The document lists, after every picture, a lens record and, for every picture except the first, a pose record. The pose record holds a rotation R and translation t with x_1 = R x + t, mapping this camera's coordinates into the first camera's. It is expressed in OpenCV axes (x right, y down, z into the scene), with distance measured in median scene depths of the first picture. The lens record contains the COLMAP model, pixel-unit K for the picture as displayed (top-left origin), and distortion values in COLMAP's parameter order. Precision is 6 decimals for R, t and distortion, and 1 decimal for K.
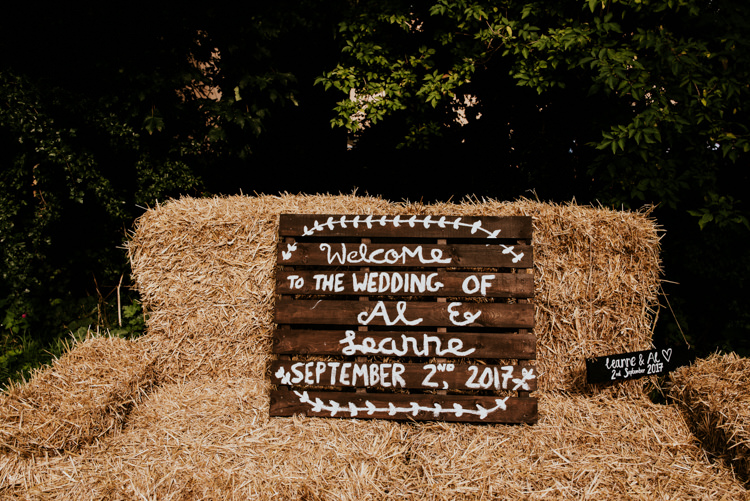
lens RADIAL K [[768.3, 0, 375.0], [0, 768.3, 250.2], [0, 0, 1]] dist [-0.008943, 0.000000]
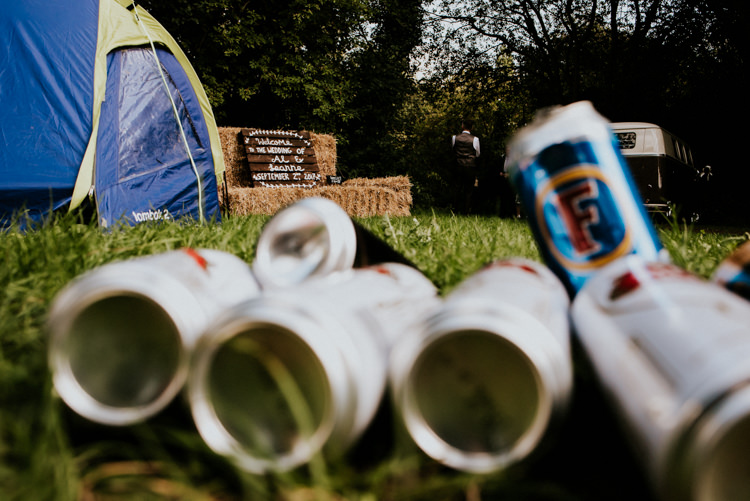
lens RADIAL K [[768.3, 0, 374.9], [0, 768.3, 249.9], [0, 0, 1]] dist [-0.008943, 0.000000]
pose [[0.739038, -0.058229, 0.671143, -1.877093], [0.099683, 0.994743, -0.023463, 0.577284], [-0.666248, 0.084242, 0.740957, -1.632284]]
